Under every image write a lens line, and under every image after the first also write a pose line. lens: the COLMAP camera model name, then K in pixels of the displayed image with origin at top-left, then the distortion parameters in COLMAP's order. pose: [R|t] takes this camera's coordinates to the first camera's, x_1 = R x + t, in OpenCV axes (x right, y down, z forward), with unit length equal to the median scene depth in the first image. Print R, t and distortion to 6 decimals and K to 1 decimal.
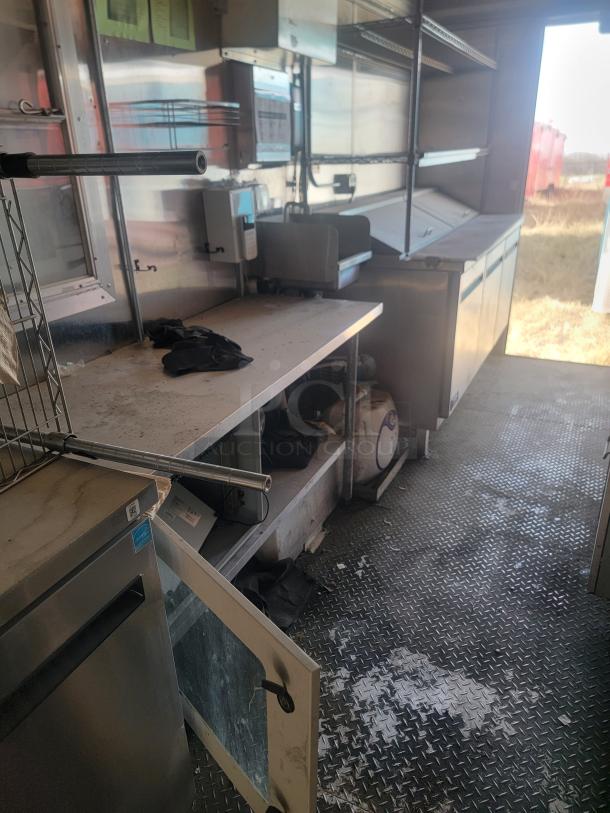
lens RADIAL K [[571.8, 0, 311.0], [0, 571.8, 409.0], [0, 0, 1]] dist [0.053636, -0.051279]
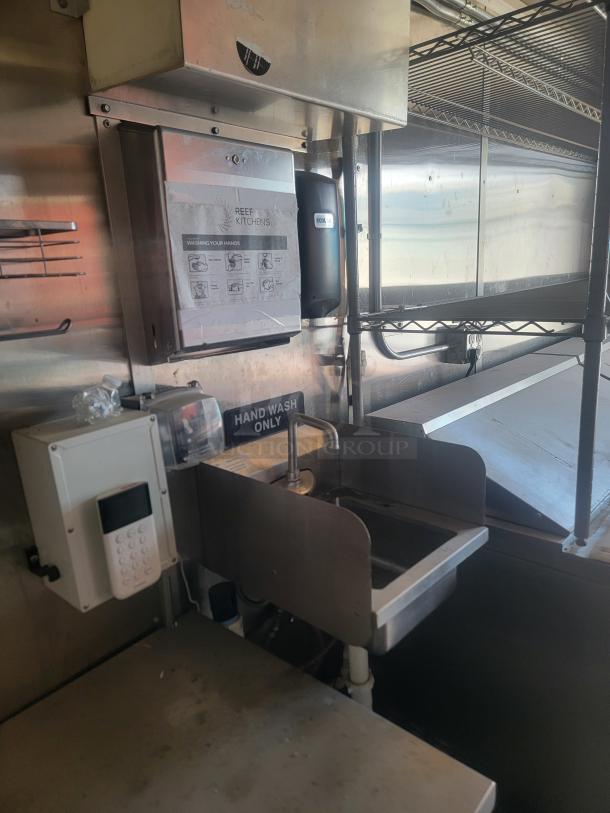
lens RADIAL K [[571.8, 0, 311.0], [0, 571.8, 409.0], [0, 0, 1]] dist [0.053636, -0.051279]
pose [[0.961507, 0.048196, -0.270521, 0.102904], [-0.091610, 0.984398, -0.150228, -0.325129], [0.259060, 0.169227, 0.950921, 0.625782]]
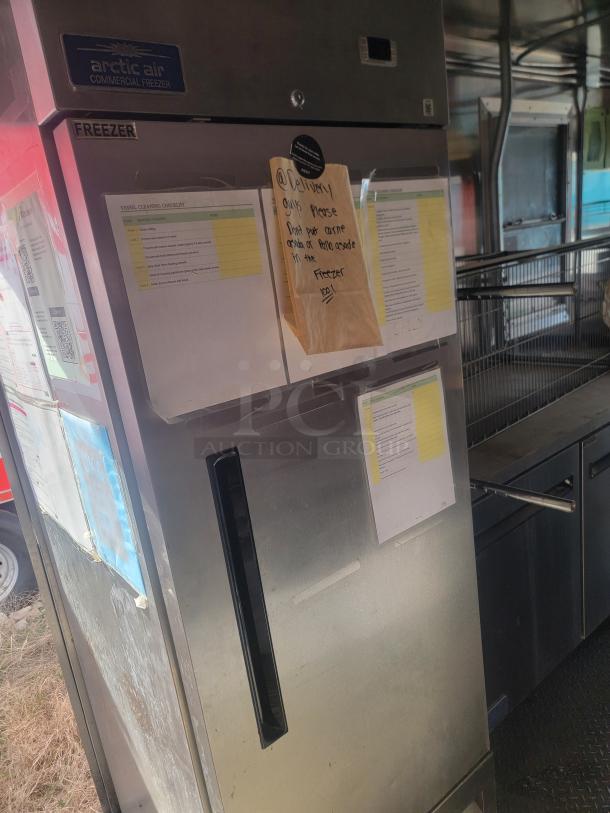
lens RADIAL K [[571.8, 0, 311.0], [0, 571.8, 409.0], [0, 0, 1]] dist [0.053636, -0.051279]
pose [[0.893665, 0.039057, -0.447032, -0.190529], [-0.088484, 0.991983, -0.090219, 0.215394], [0.439924, 0.120181, 0.889957, -0.588734]]
